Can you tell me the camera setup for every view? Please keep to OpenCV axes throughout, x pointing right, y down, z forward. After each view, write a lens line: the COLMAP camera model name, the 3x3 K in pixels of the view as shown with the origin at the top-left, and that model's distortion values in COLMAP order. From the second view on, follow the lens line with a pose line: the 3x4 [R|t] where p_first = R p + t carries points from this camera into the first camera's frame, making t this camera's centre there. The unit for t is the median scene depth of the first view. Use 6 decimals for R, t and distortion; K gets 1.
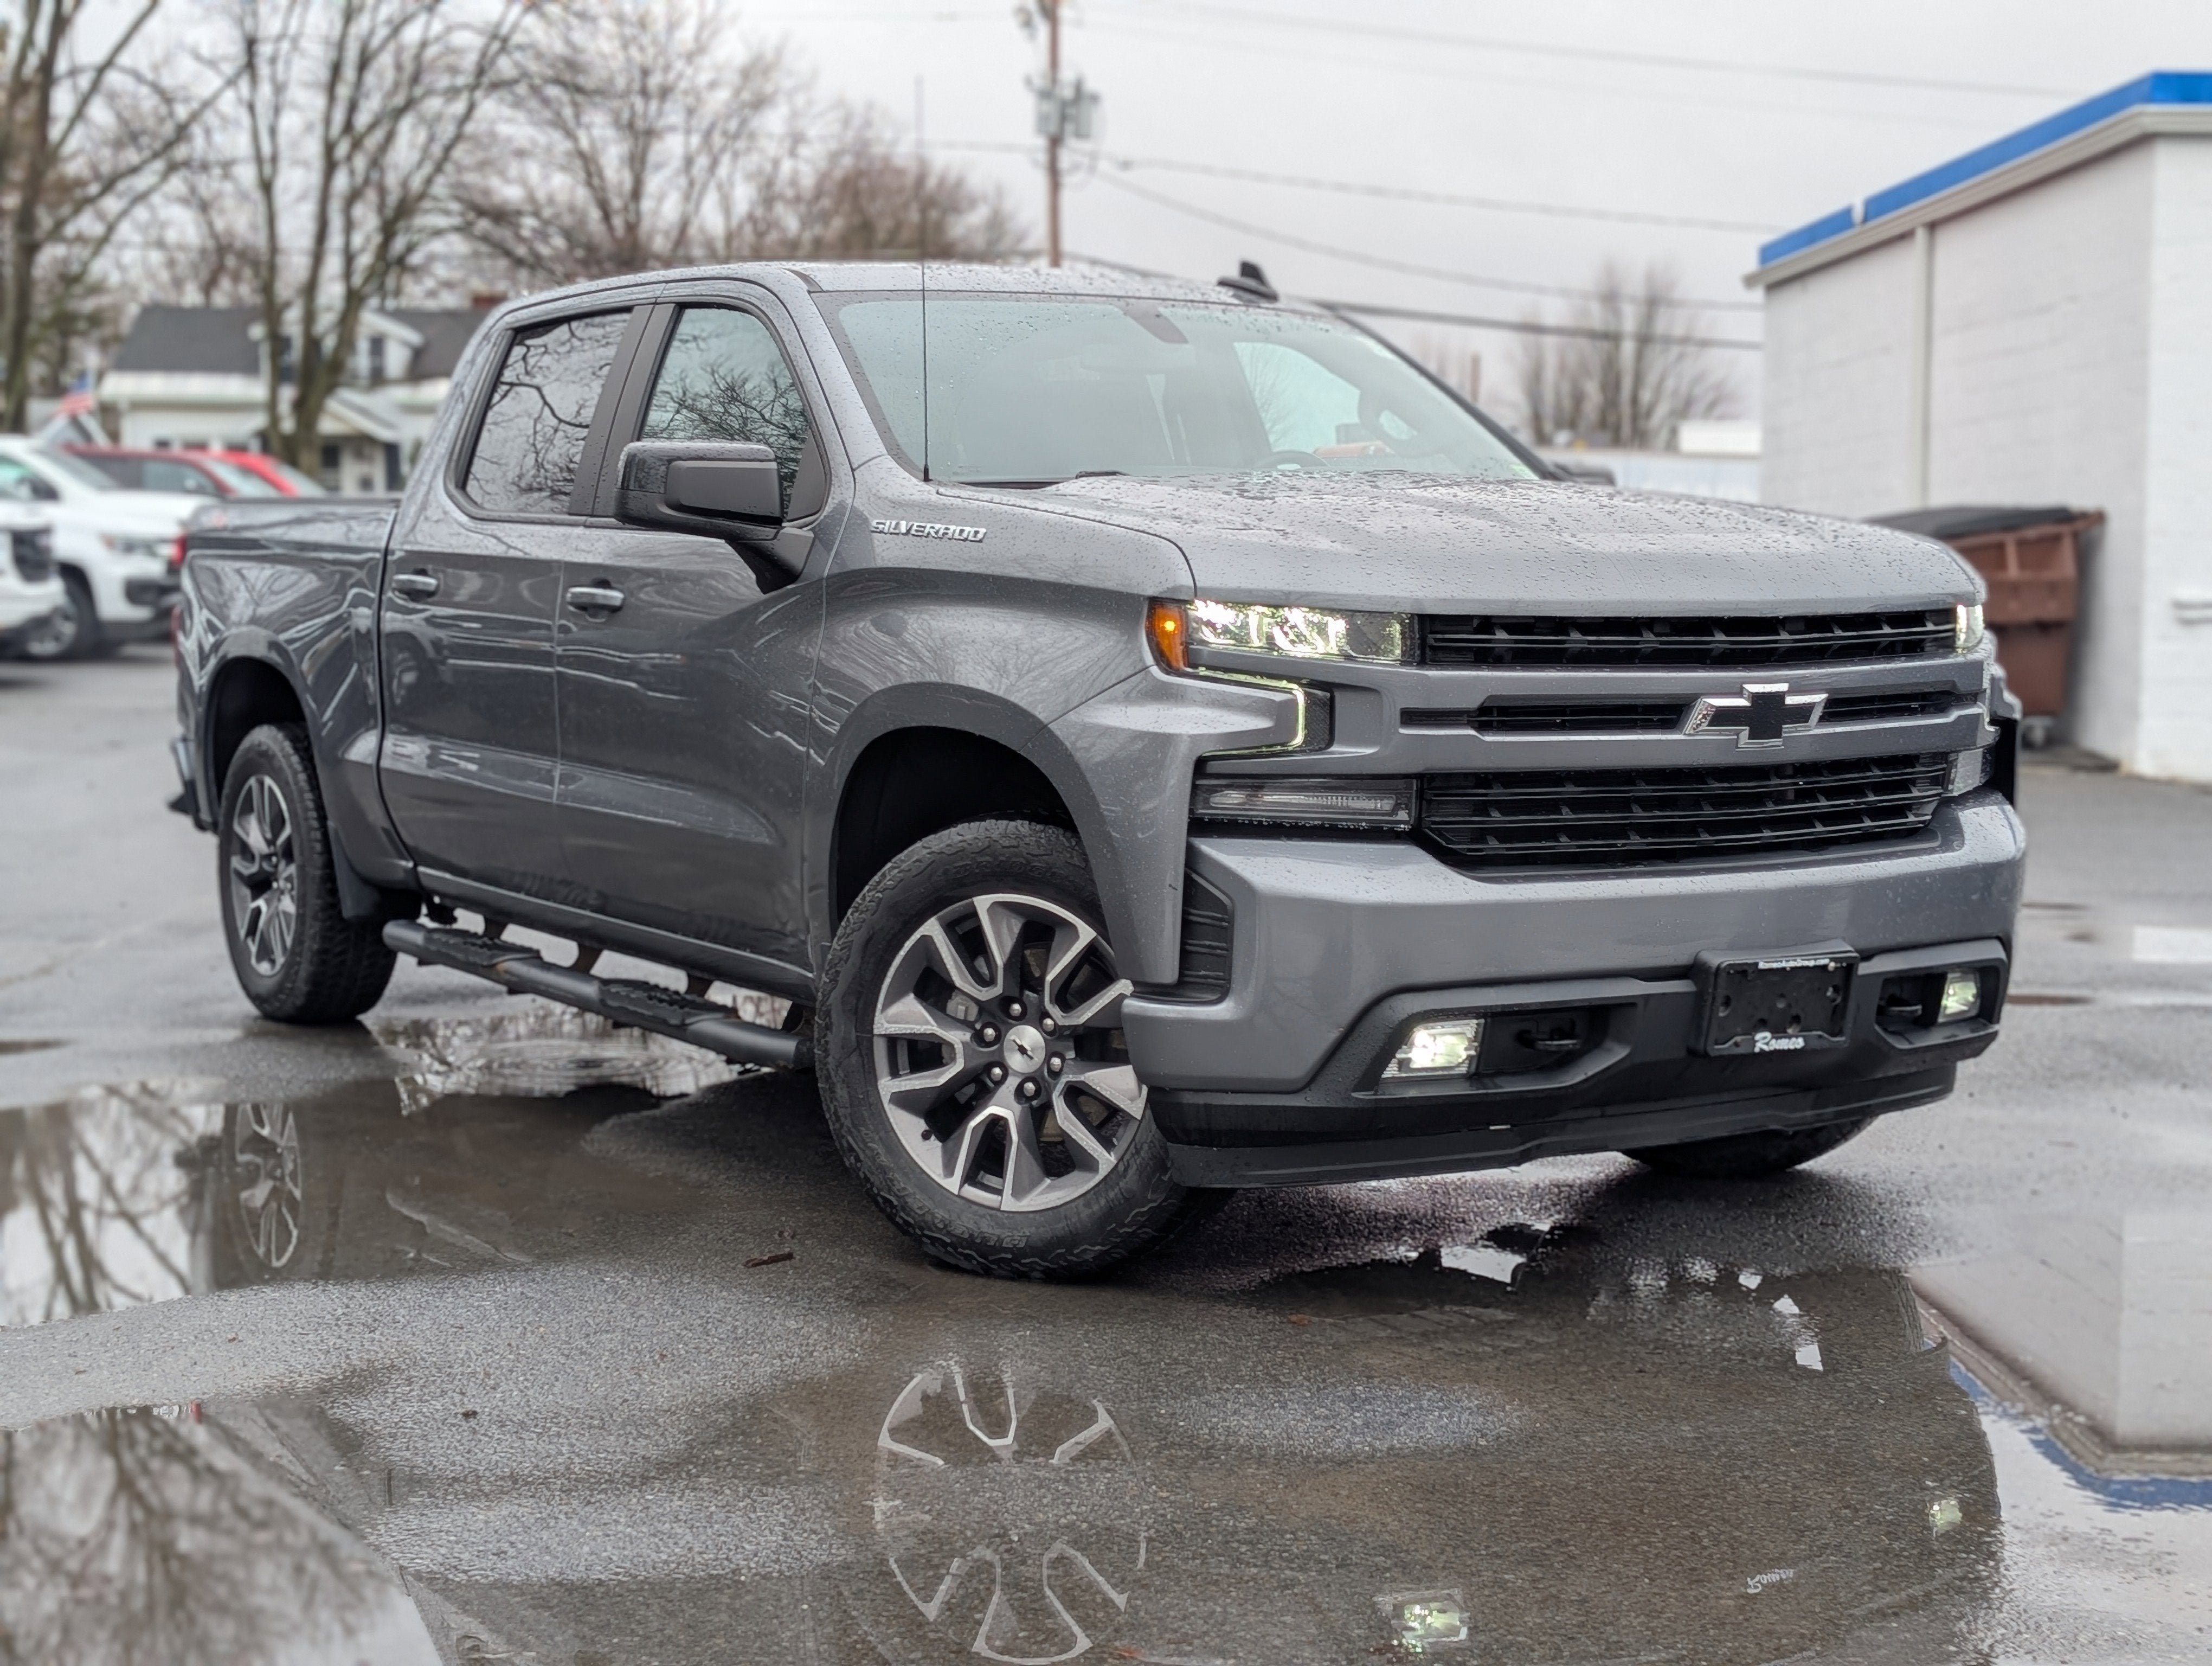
lens RADIAL K [[3540.8, 0, 1106.4], [0, 3540.8, 846.6], [0, 0, 1]] dist [0.114679, 0.000000]
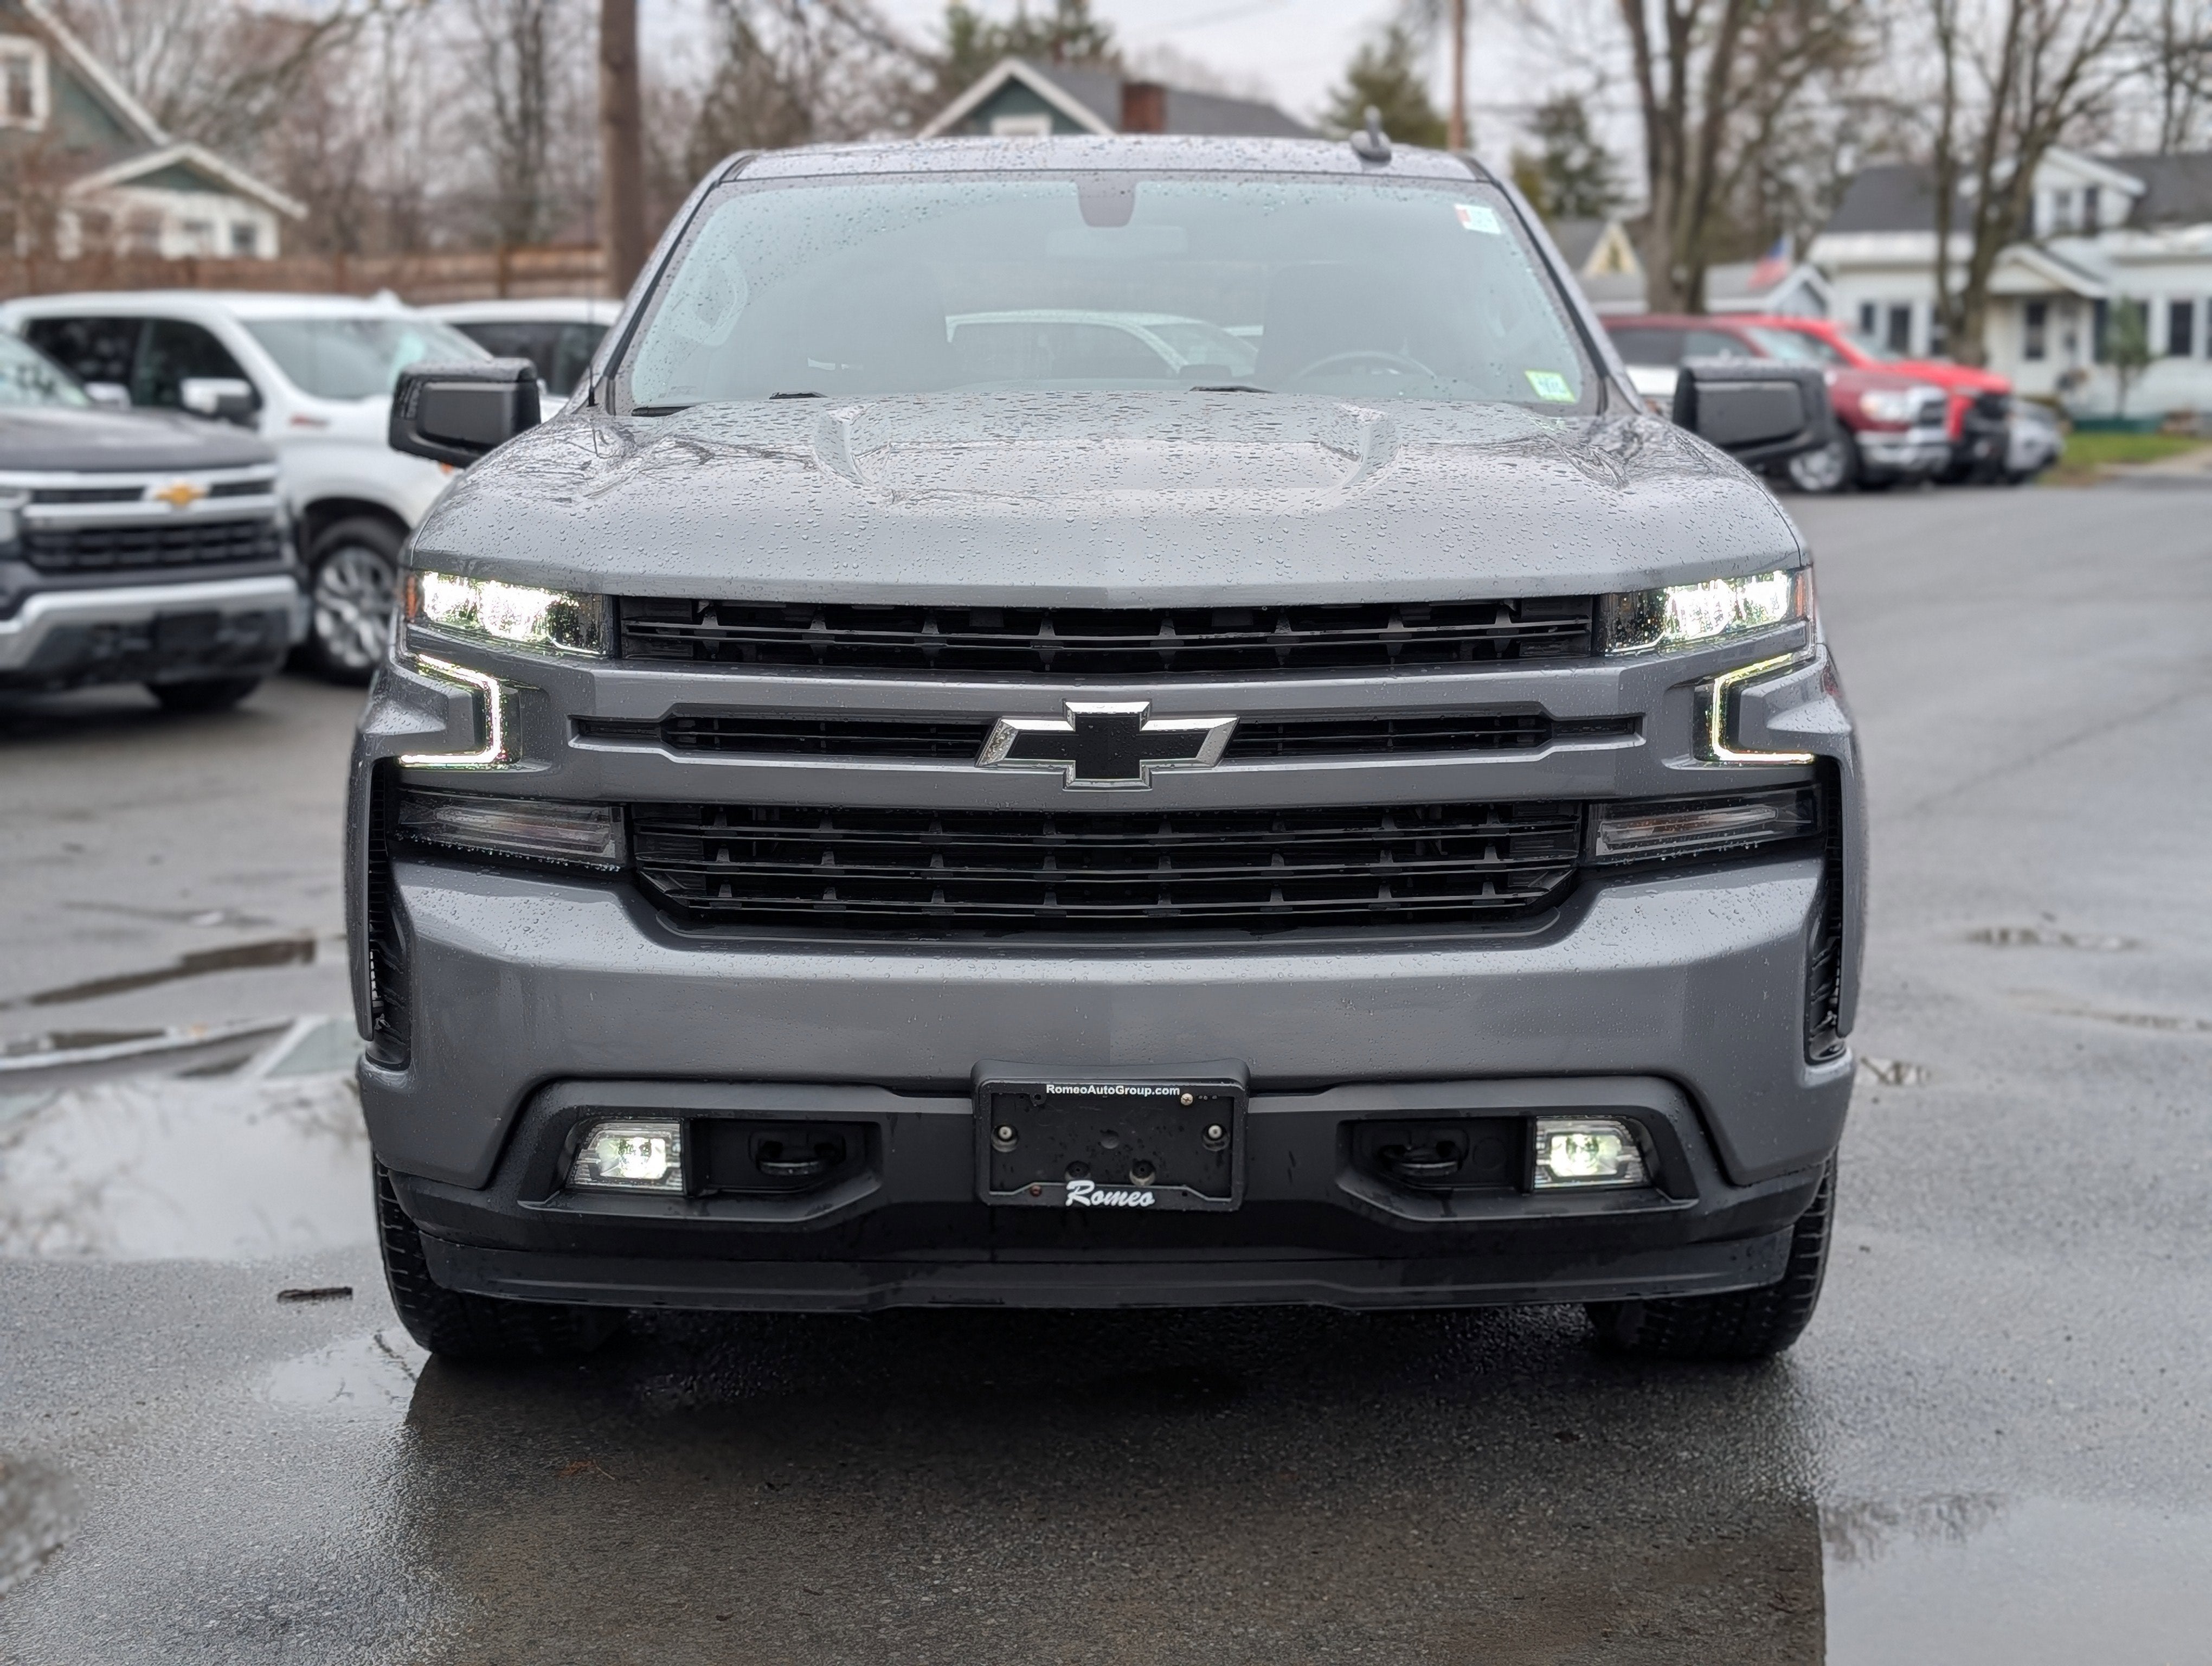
lens RADIAL K [[3540.8, 0, 1096.4], [0, 3540.8, 819.2], [0, 0, 1]] dist [0.114679, 0.000000]
pose [[0.833700, 0.064463, -0.548442, 0.581860], [-0.045866, 0.997815, 0.047561, -0.056215], [0.550310, -0.014497, 0.834835, 0.397659]]
